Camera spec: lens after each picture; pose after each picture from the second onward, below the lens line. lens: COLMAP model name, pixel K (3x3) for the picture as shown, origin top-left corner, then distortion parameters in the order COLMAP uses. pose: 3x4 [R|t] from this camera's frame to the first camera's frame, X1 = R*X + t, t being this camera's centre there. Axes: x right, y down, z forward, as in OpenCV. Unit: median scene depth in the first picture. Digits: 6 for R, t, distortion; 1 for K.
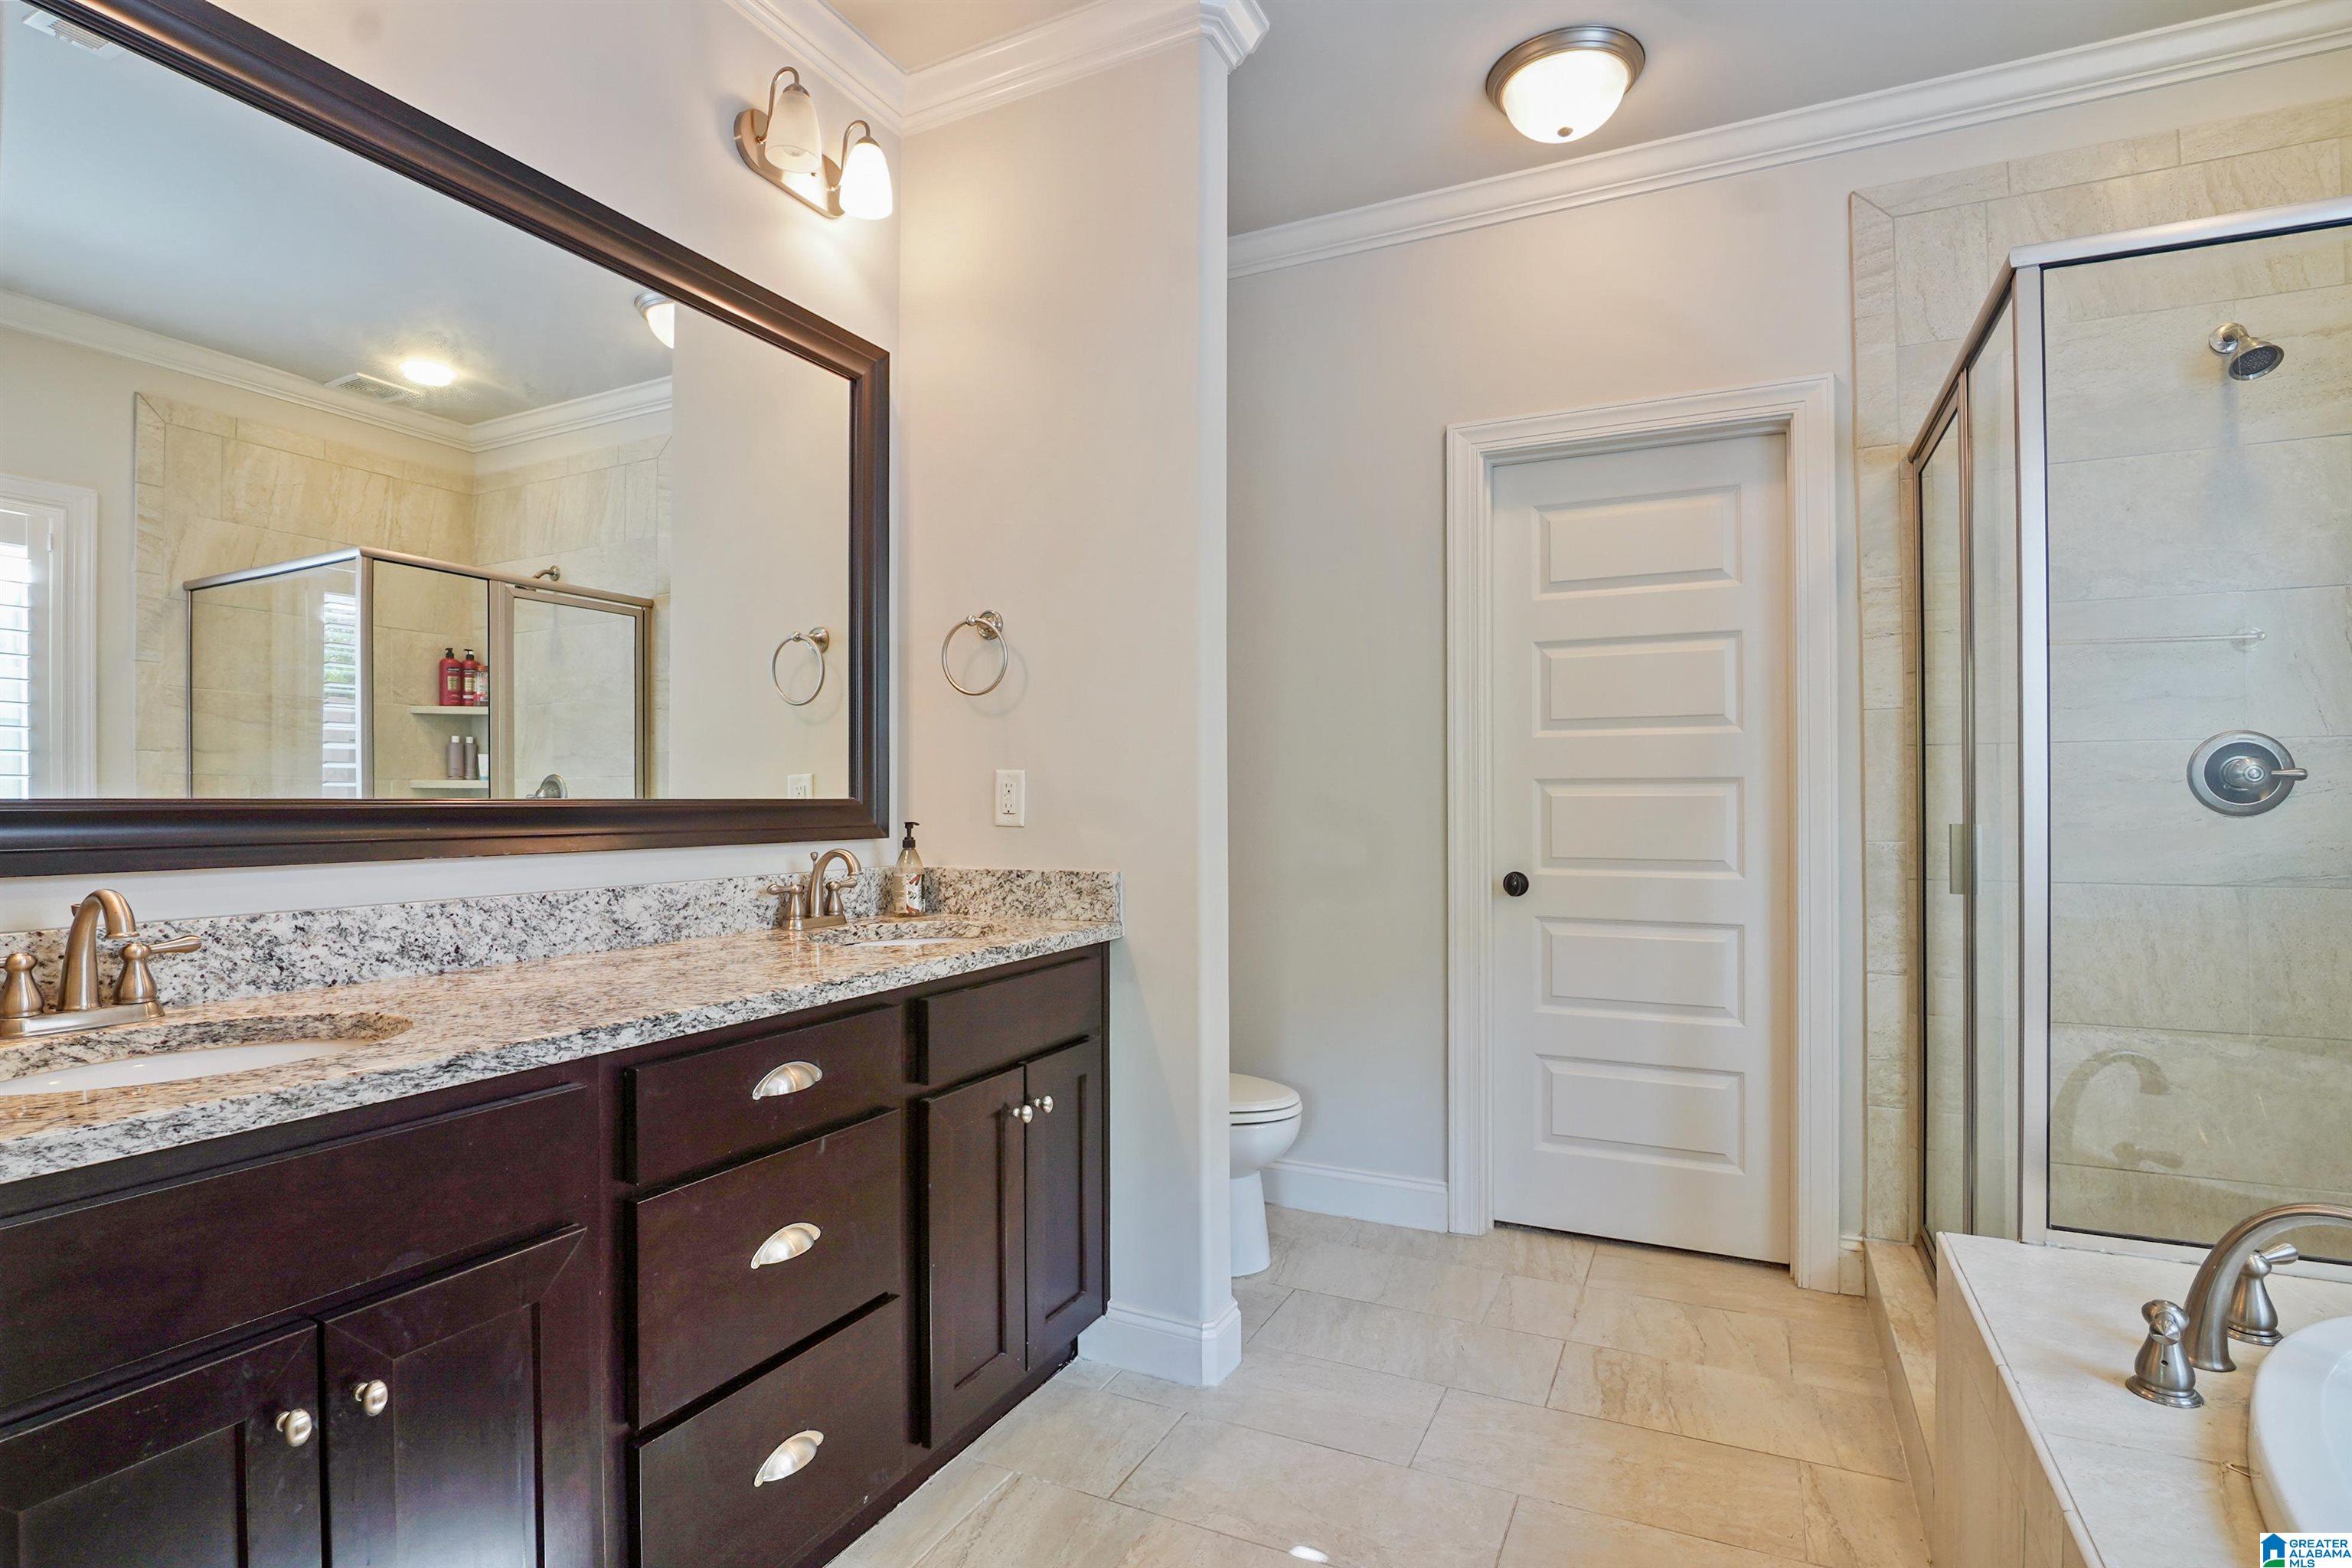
lens RADIAL K [[1157.7, 0, 1158.0], [0, 1157.7, 790.8], [0, 0, 1]] dist [-0.027540, -0.001827]
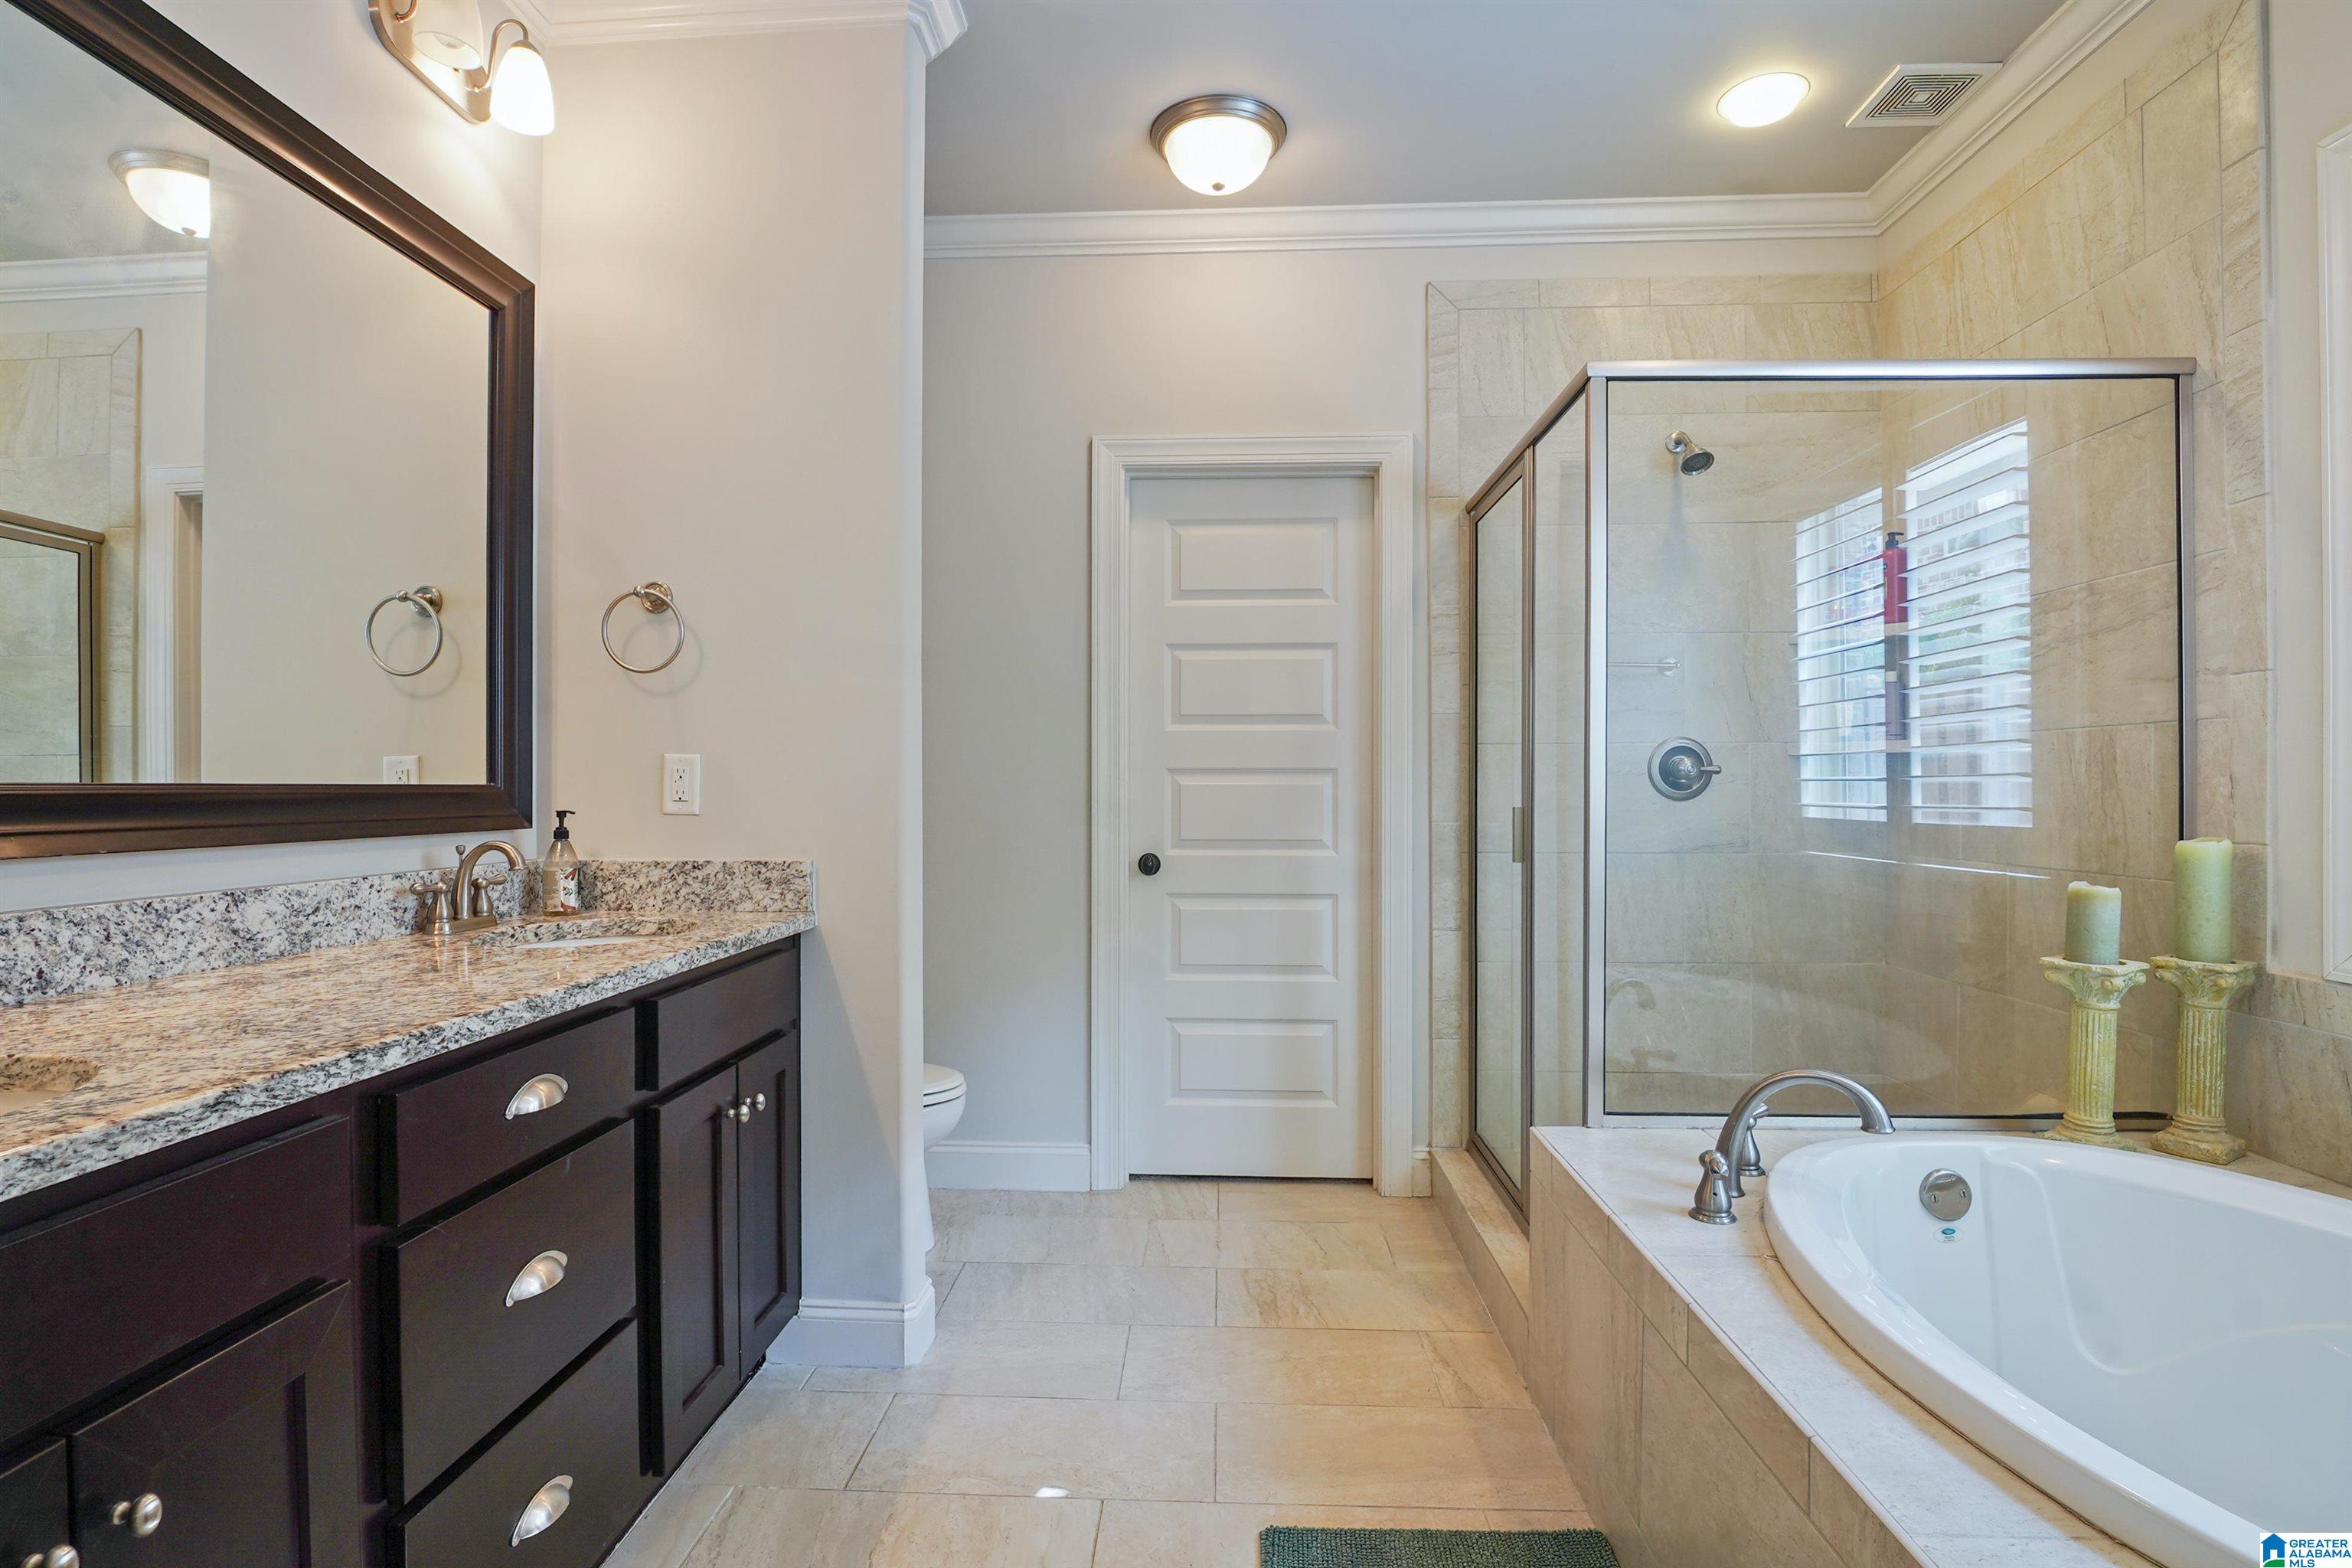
lens RADIAL K [[1157.7, 0, 1162.0], [0, 1157.7, 791.5], [0, 0, 1]] dist [-0.027540, -0.001827]
pose [[0.917003, 0.000765, 0.398880, -0.149765], [-0.005098, 0.999939, 0.009802, 0.001101], [-0.398848, -0.011022, 0.916951, -0.010632]]
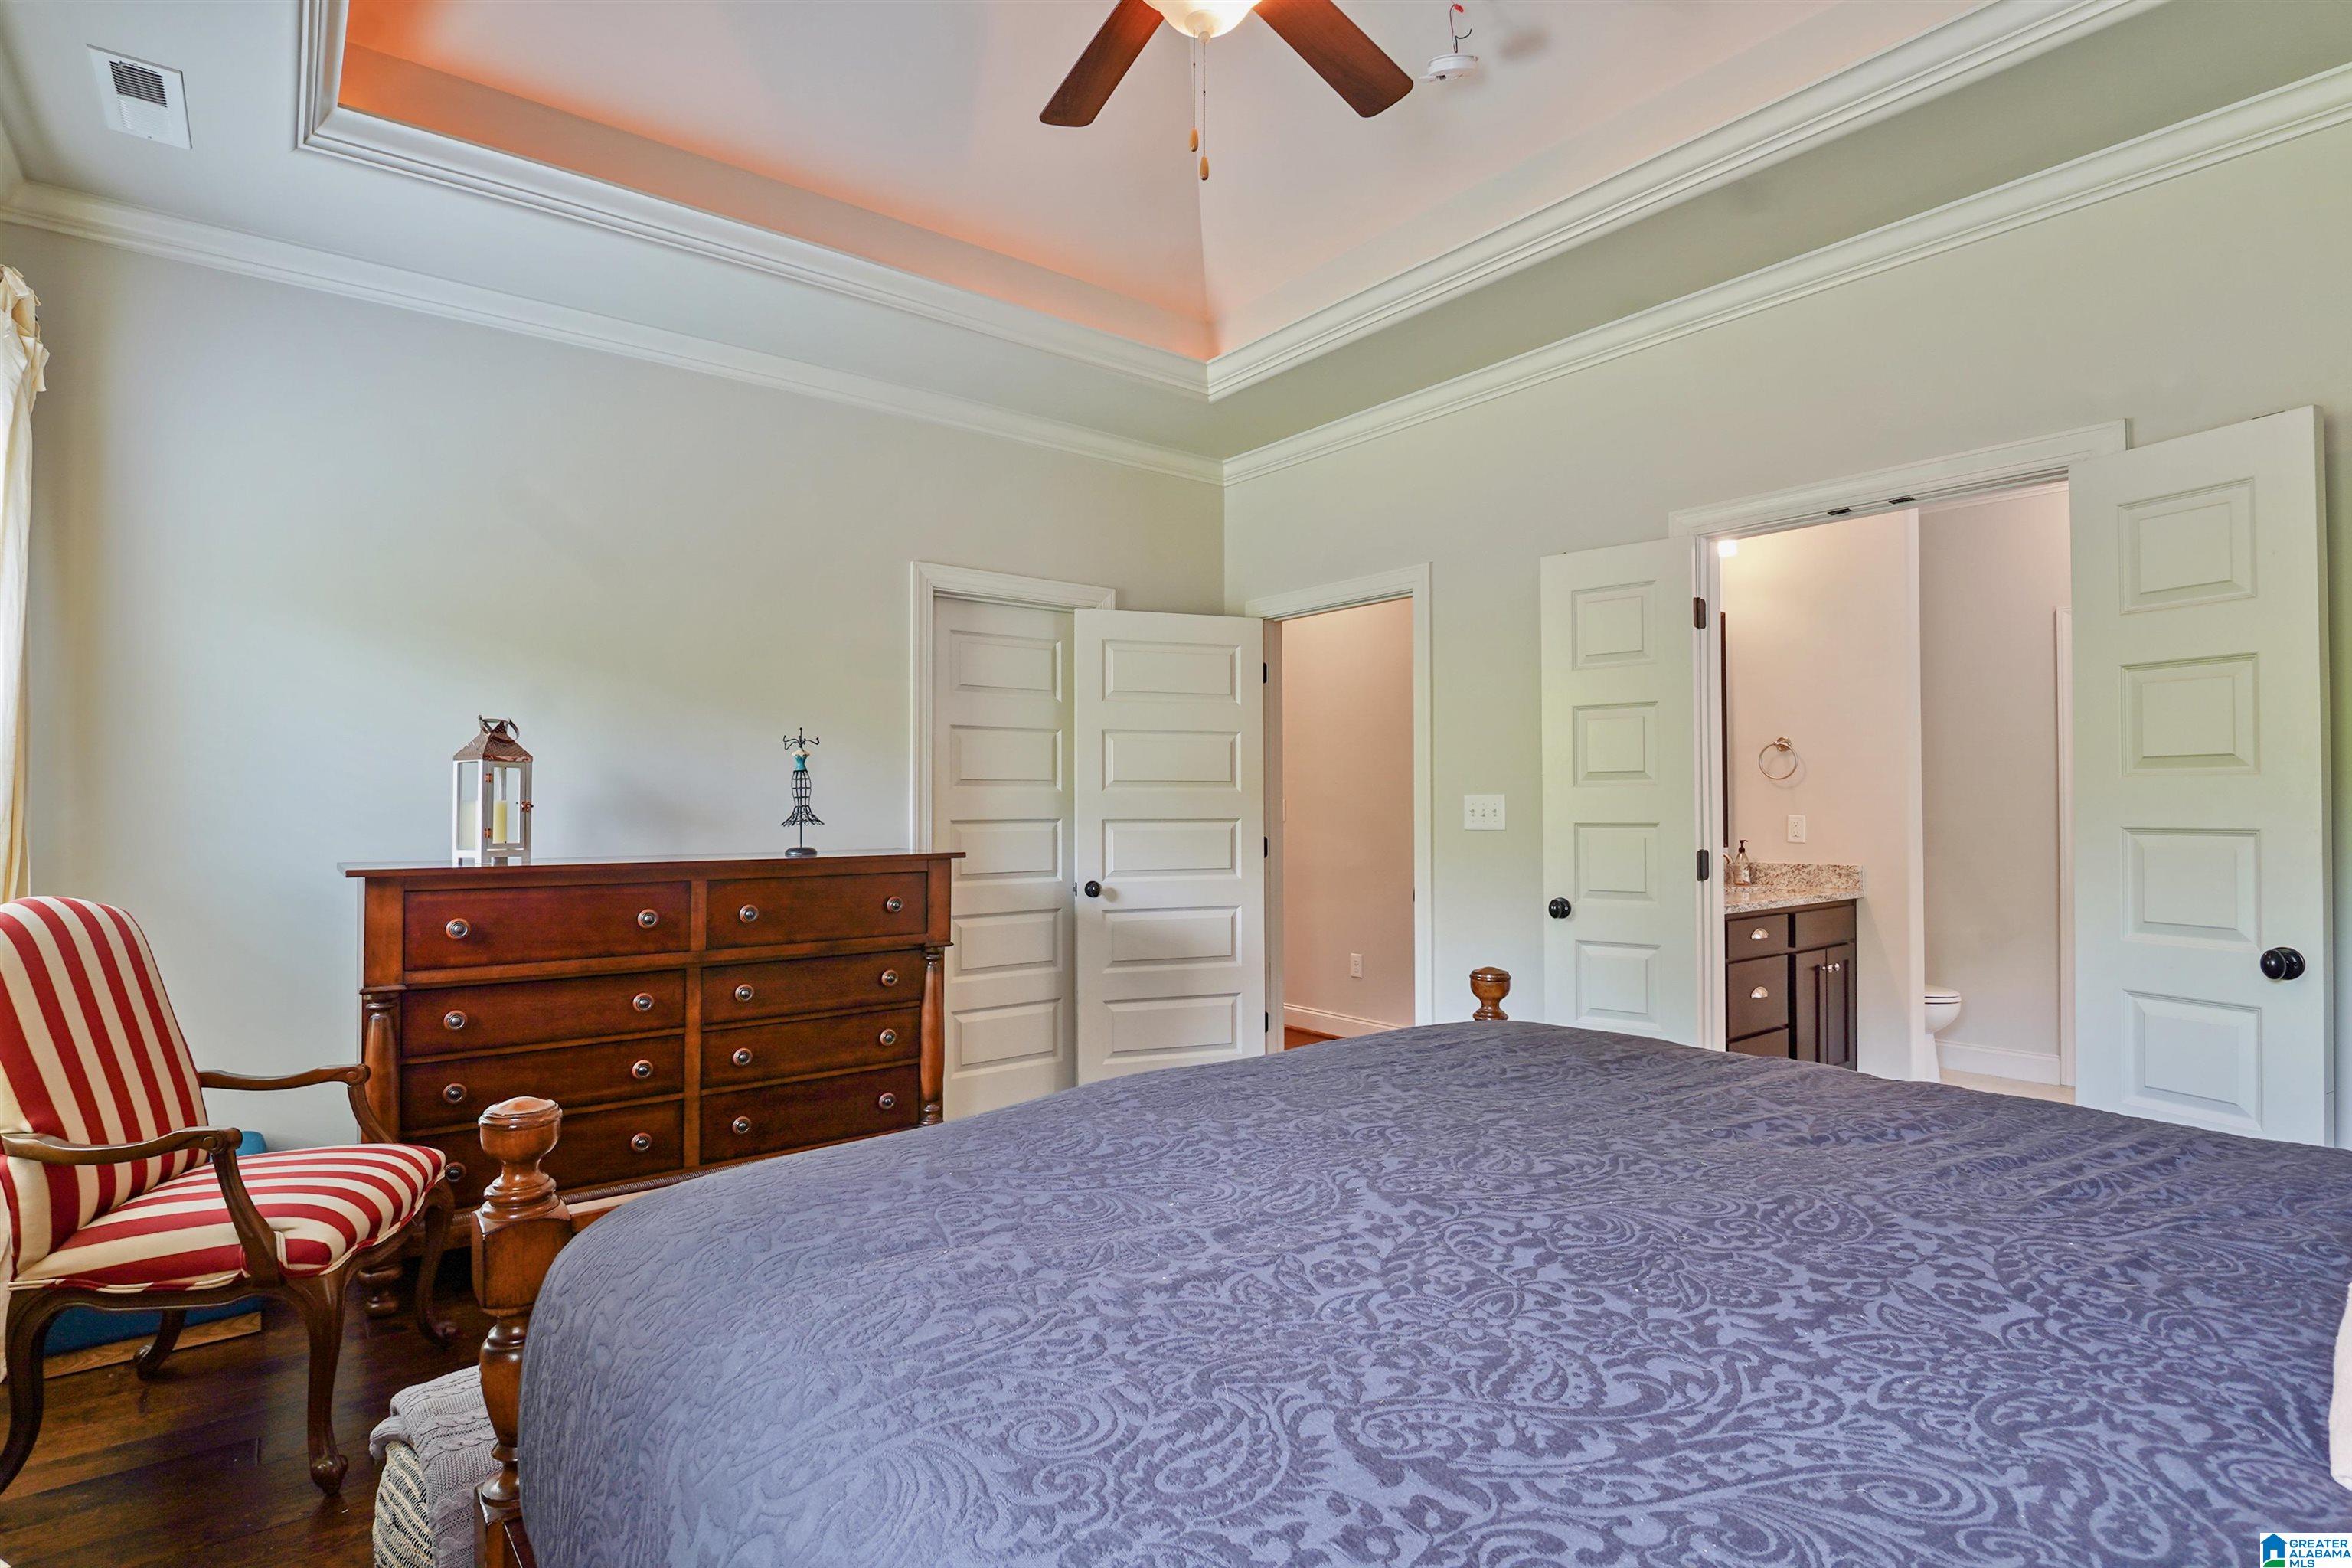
lens RADIAL K [[1157.7, 0, 1161.0], [0, 1157.7, 785.9], [0, 0, 1]] dist [-0.027540, -0.001827]
pose [[0.901846, -0.008316, -0.431978, -0.276749], [0.002099, 0.999887, -0.014867, -0.043906], [0.432053, 0.012501, 0.901762, -1.389631]]
